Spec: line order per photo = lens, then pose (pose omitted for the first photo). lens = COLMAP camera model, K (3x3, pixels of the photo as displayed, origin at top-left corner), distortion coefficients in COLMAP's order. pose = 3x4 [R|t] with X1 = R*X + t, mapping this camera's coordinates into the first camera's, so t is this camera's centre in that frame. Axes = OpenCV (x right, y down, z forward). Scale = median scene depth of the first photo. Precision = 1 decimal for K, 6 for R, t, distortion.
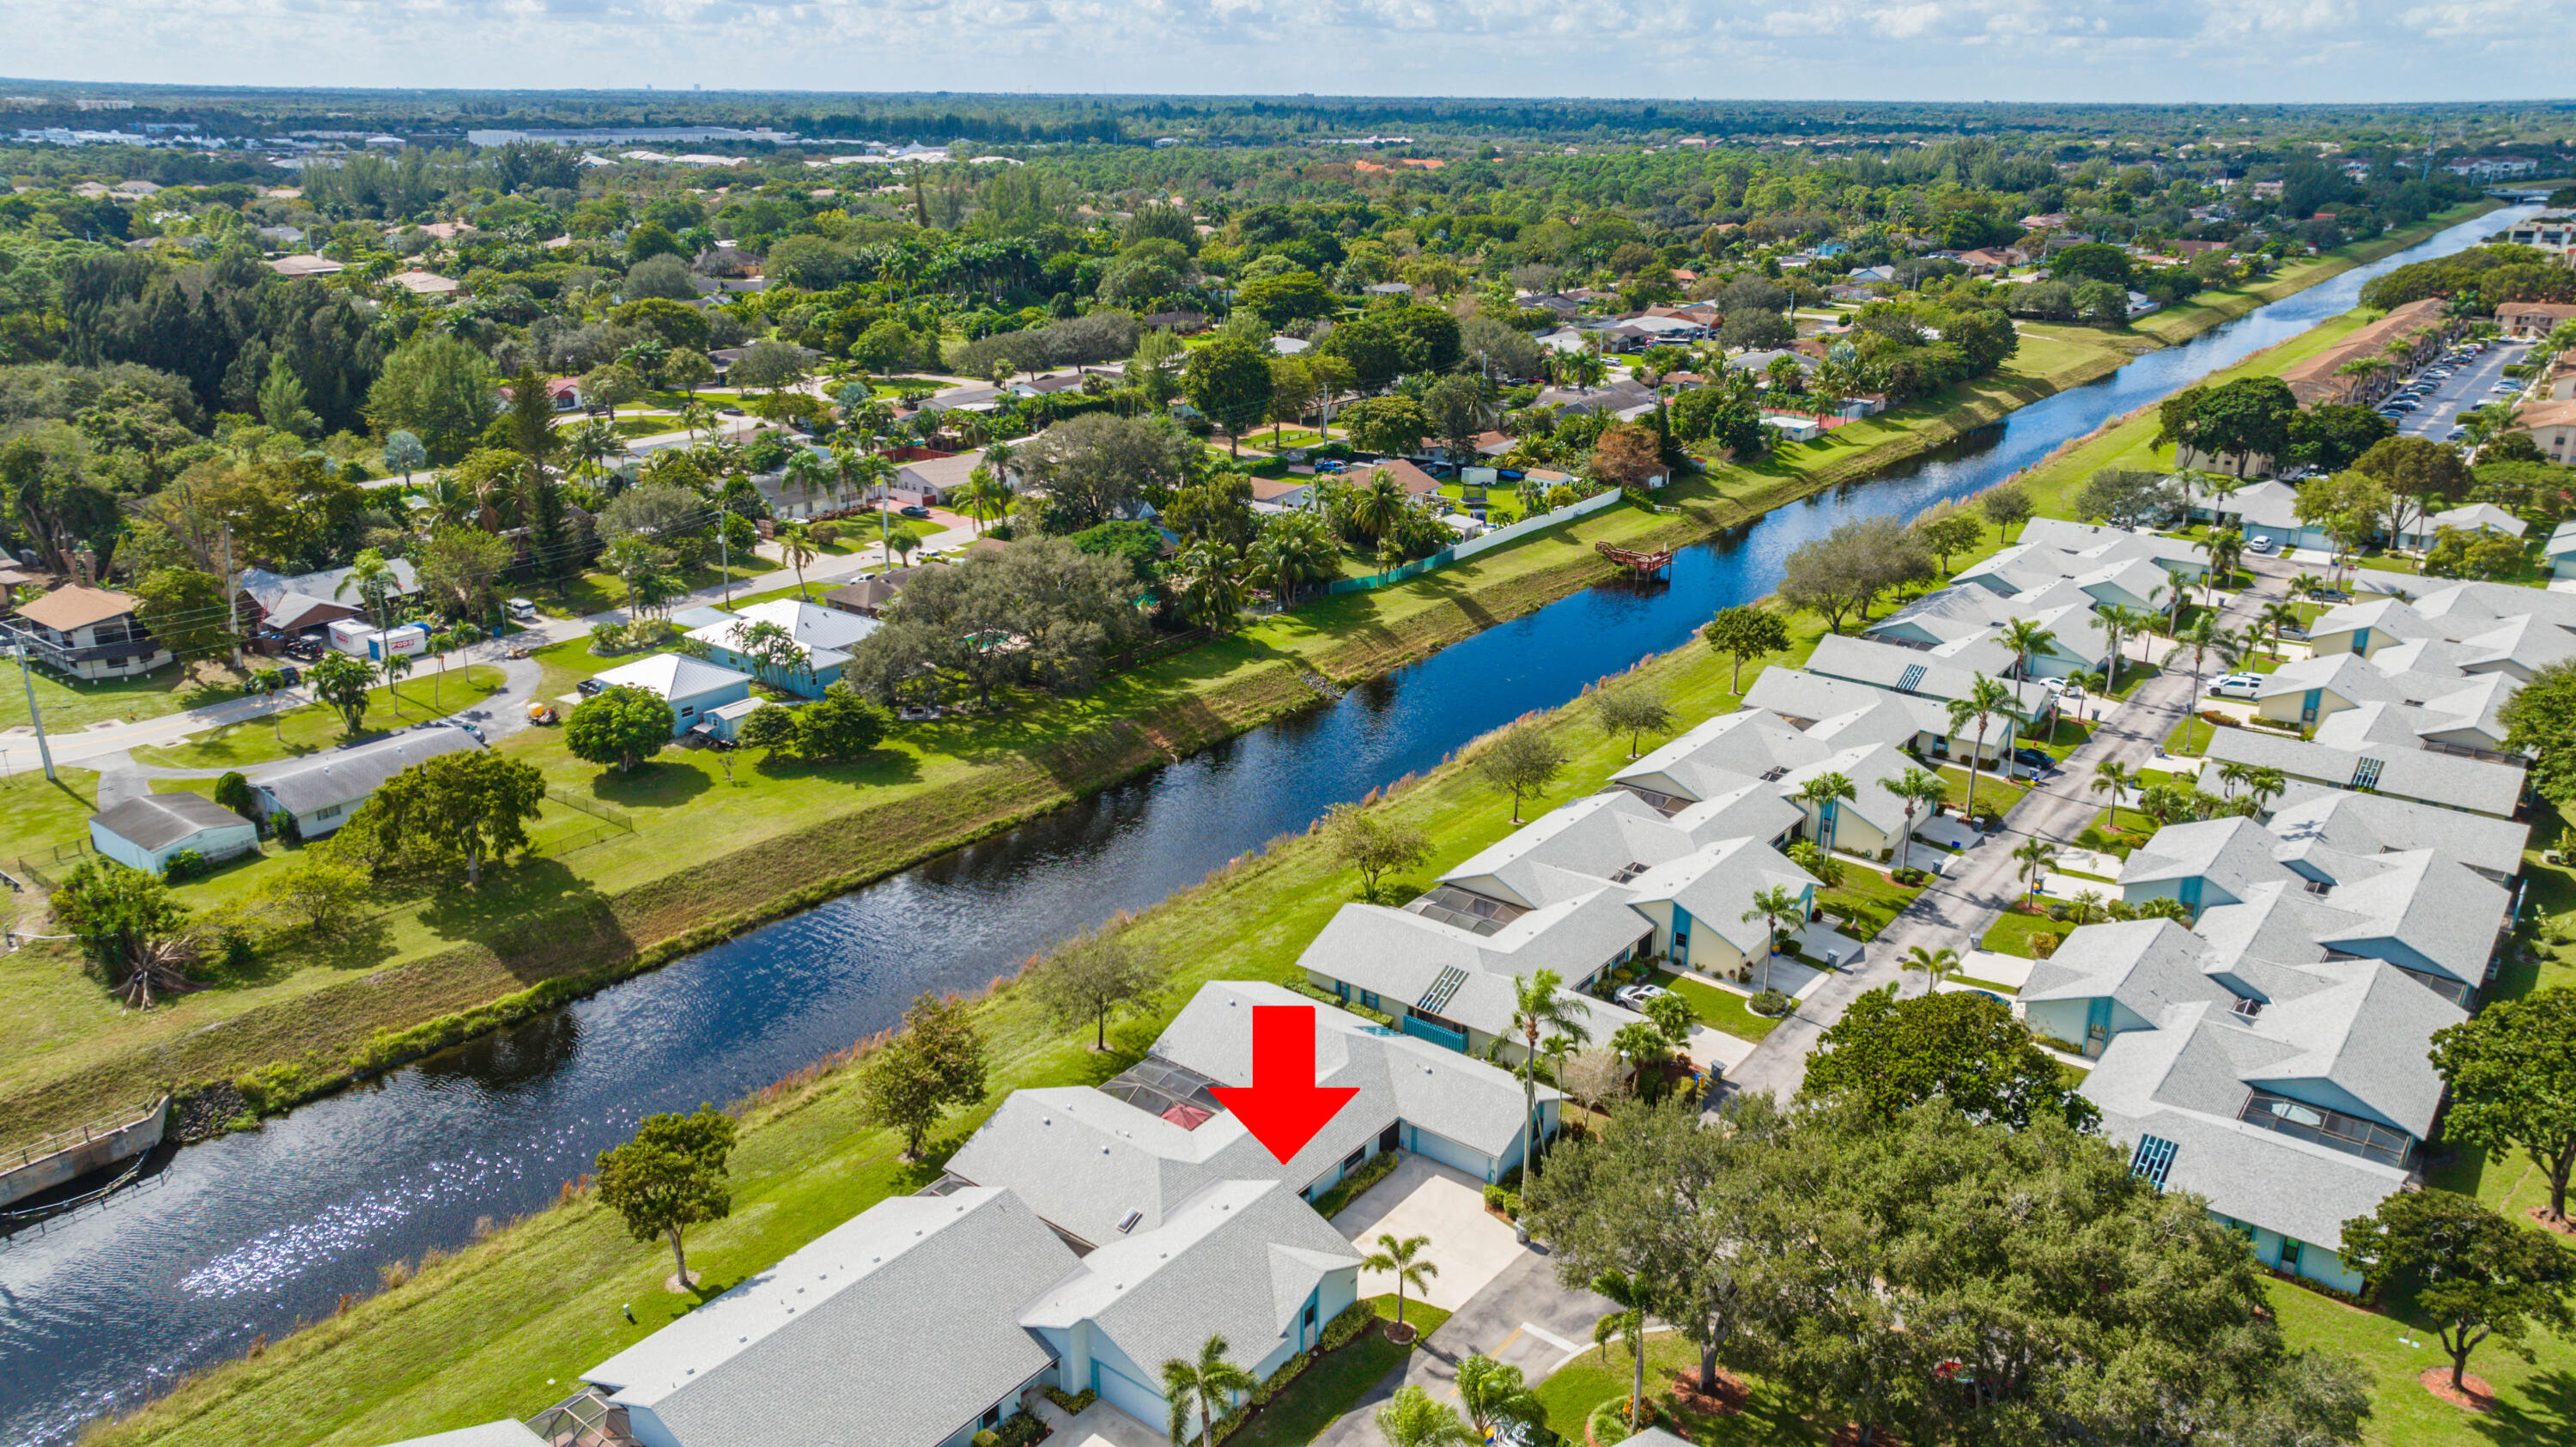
lens RADIAL K [[1828.7, 0, 1302.6], [0, 1828.7, 726.5], [0, 0, 1]] dist [-0.002557, 0.027946]
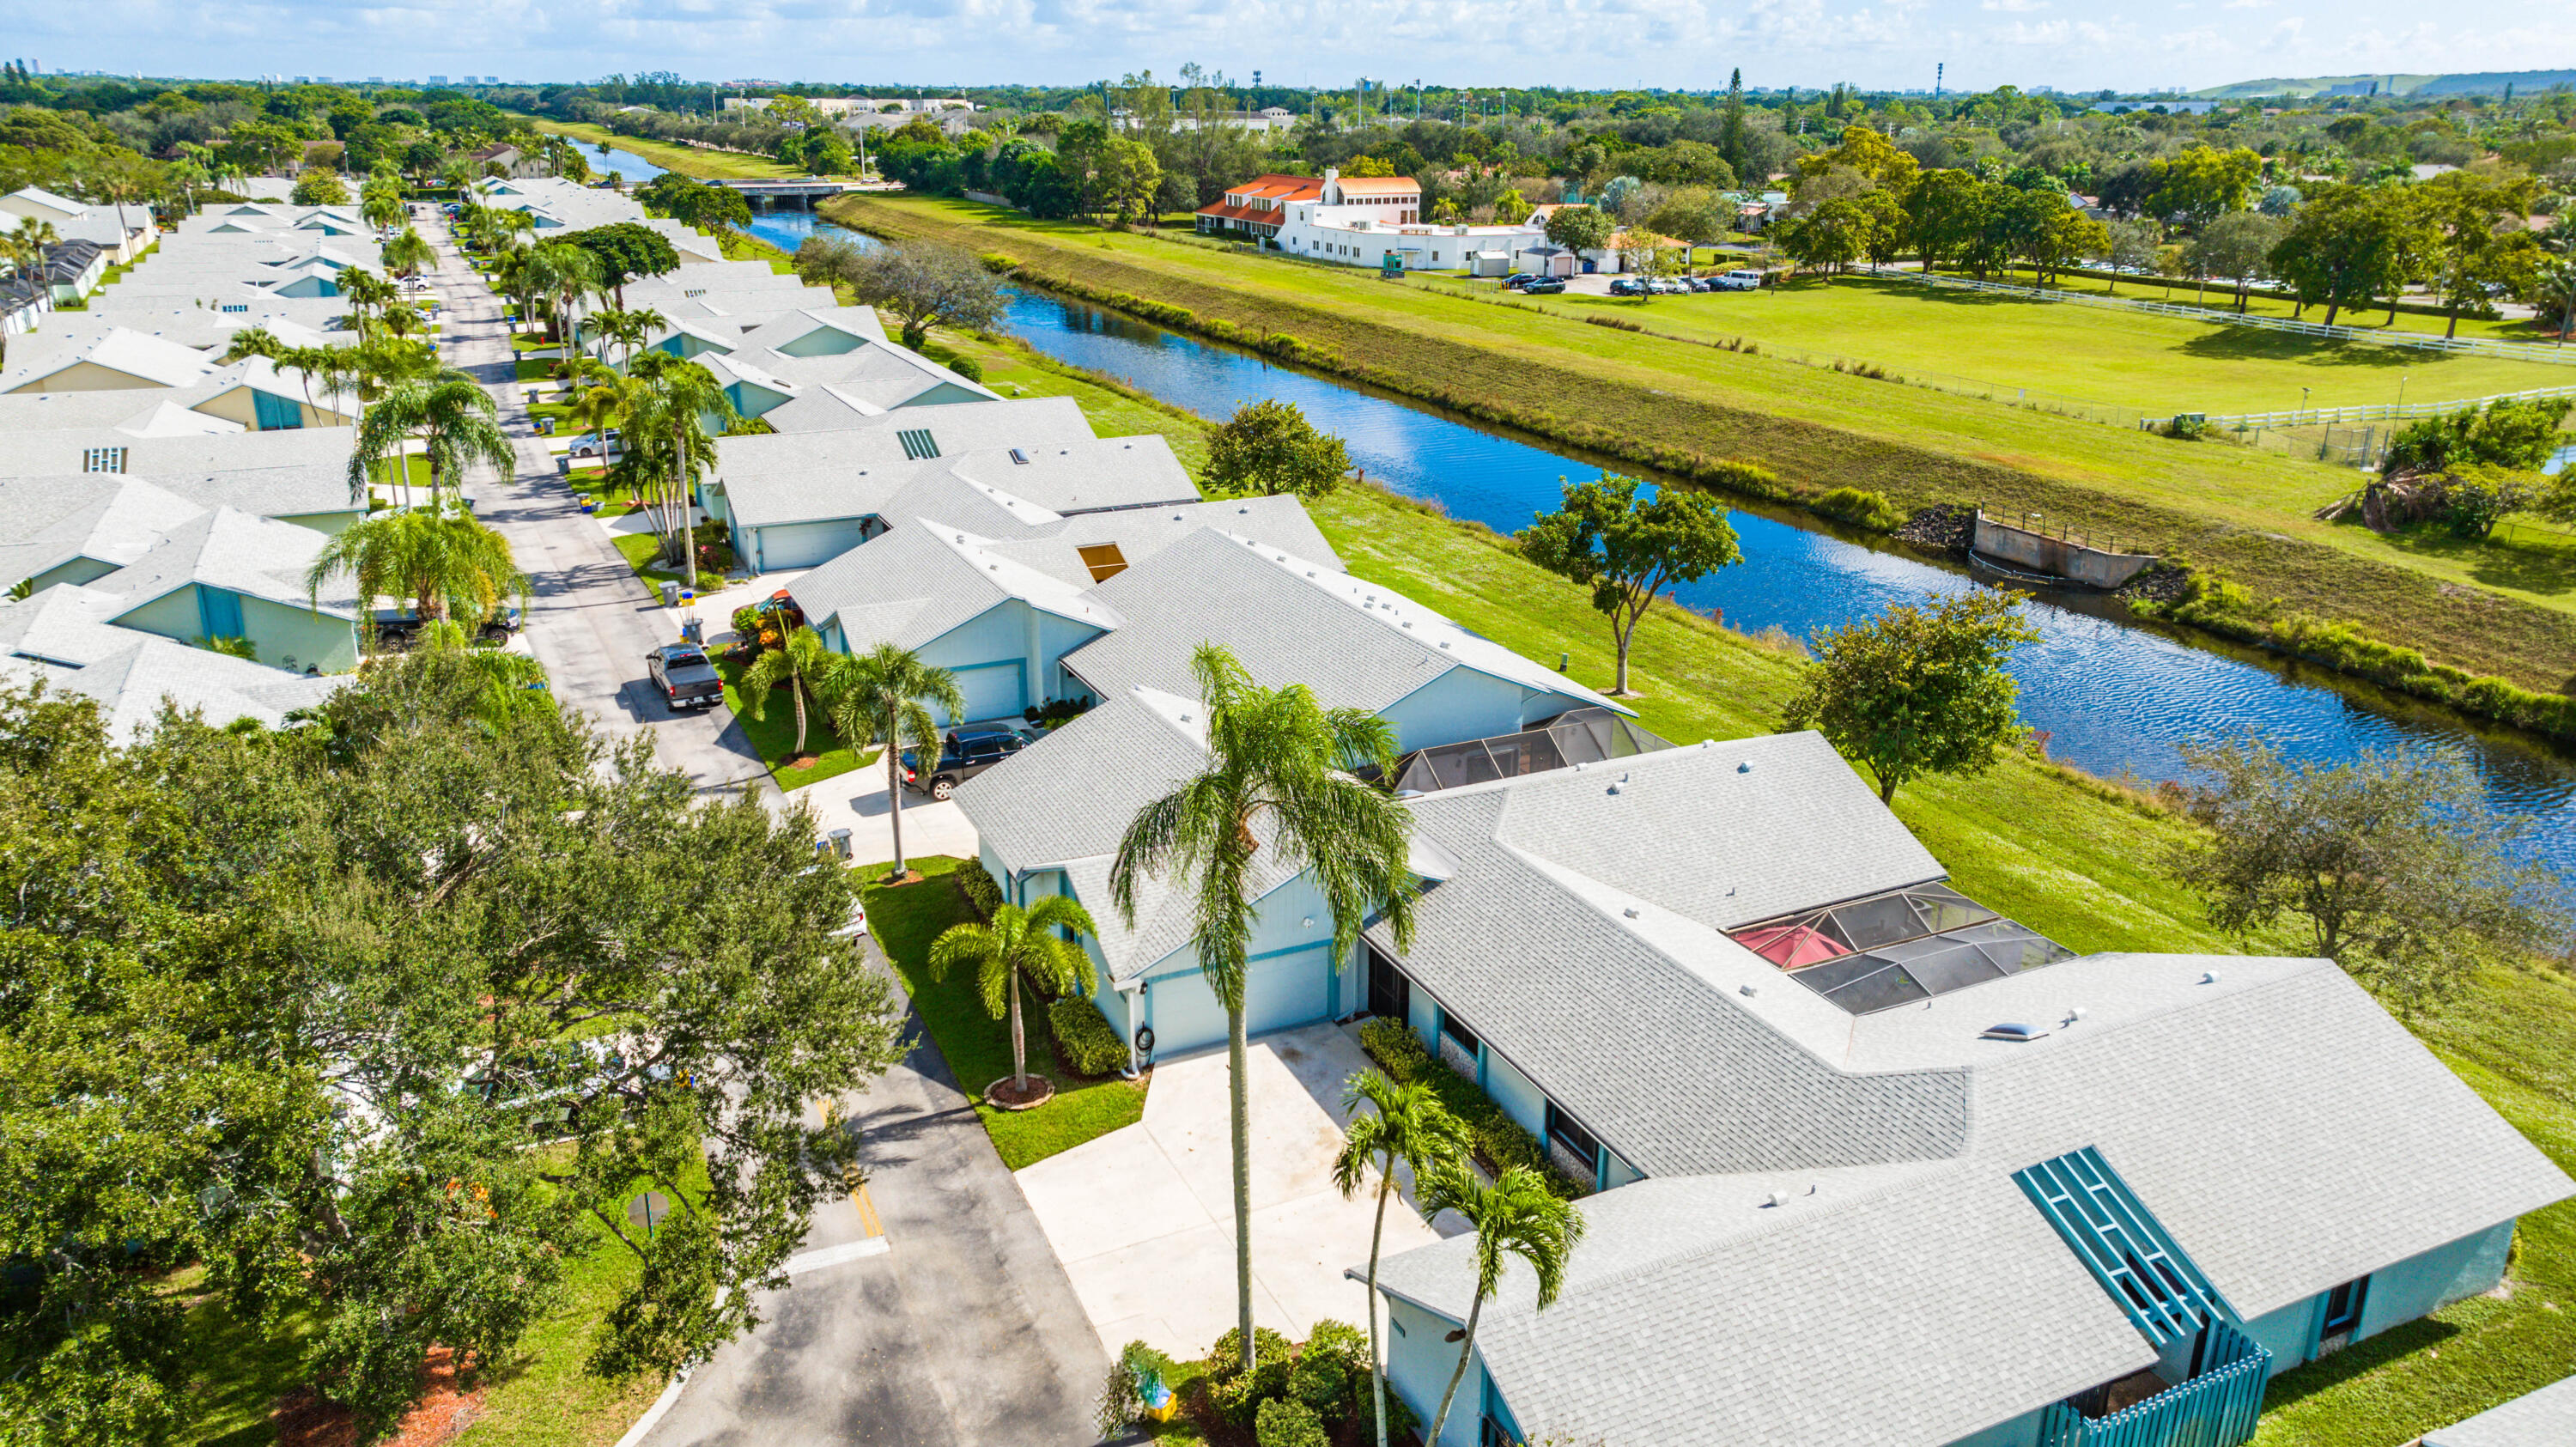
lens RADIAL K [[1809.9, 0, 1288.0], [0, 1809.9, 723.5], [0, 0, 1]] dist [-0.045301, 0.061546]
pose [[-0.460048, 0.290256, -0.839111, 0.358250], [-0.294053, 0.841919, 0.452444, 0.001837], [0.837788, 0.454889, -0.301972, 1.031630]]
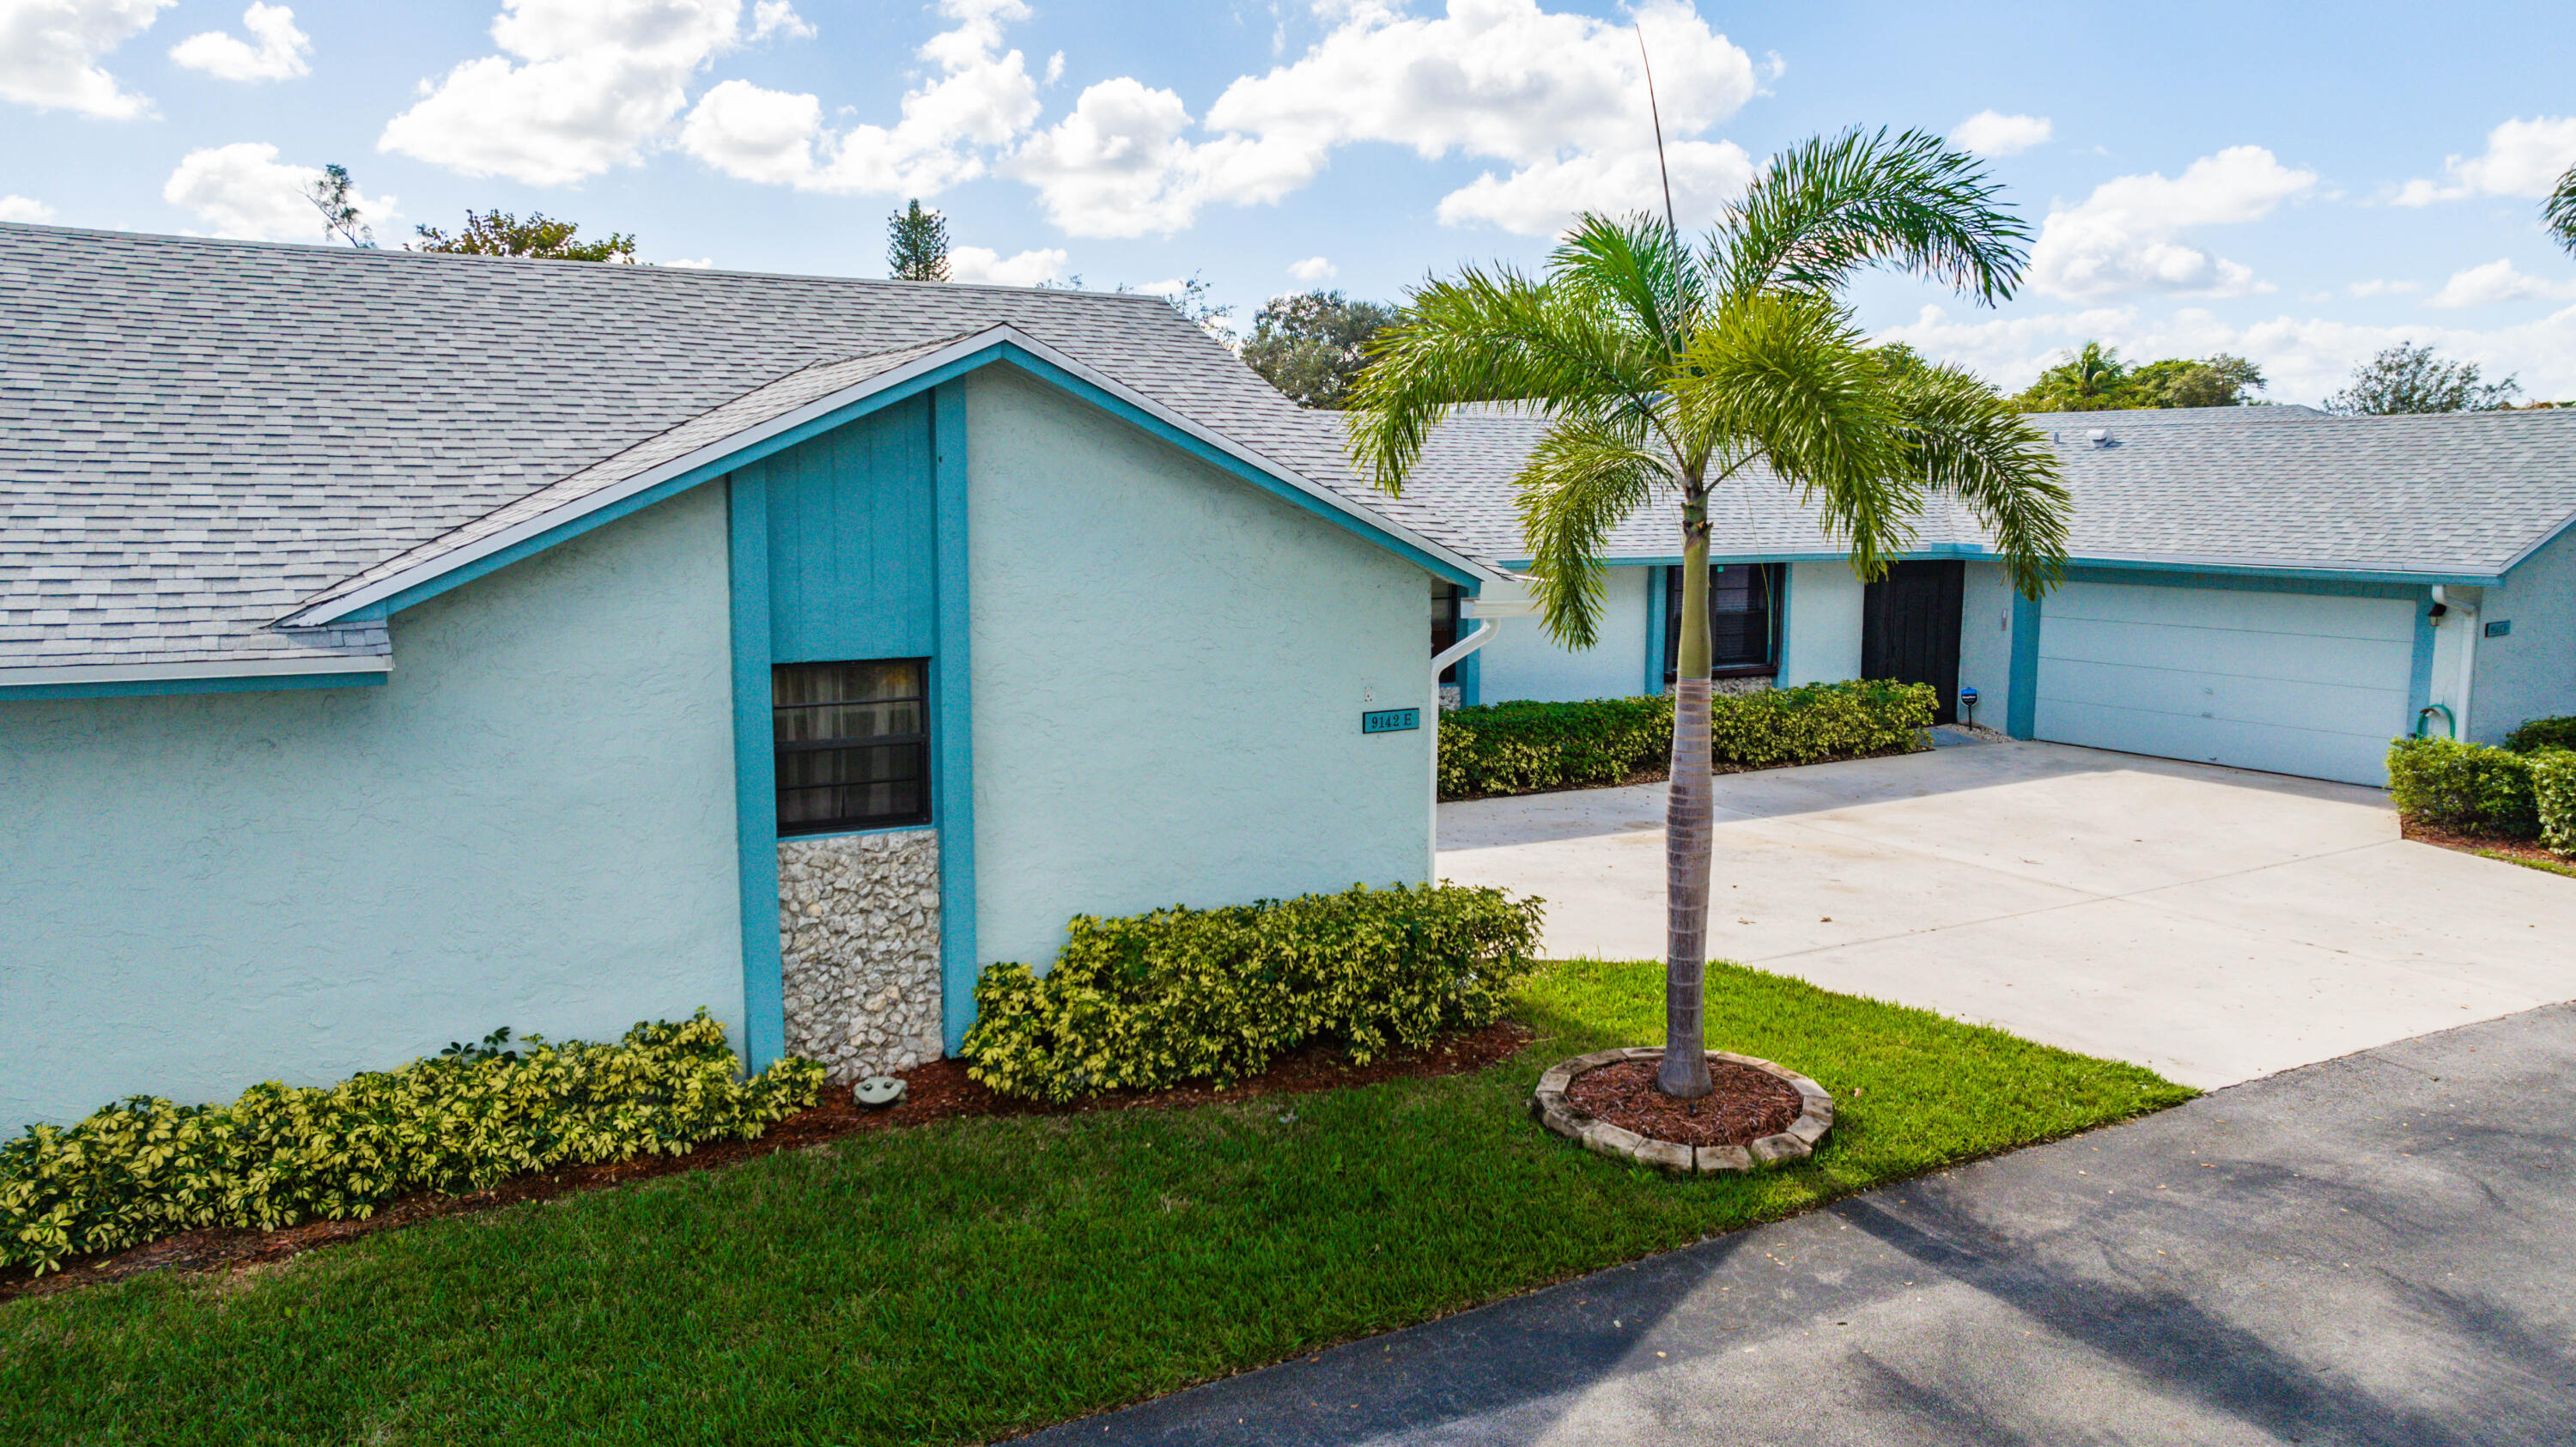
lens RADIAL K [[1828.7, 0, 1302.6], [0, 1828.7, 726.5], [0, 0, 1]] dist [-0.002557, 0.027946]
pose [[0.928306, 0.051296, -0.368261, 0.063882], [-0.122376, 0.977407, -0.172337, 0.293692], [0.351101, 0.205048, 0.913610, 0.780853]]
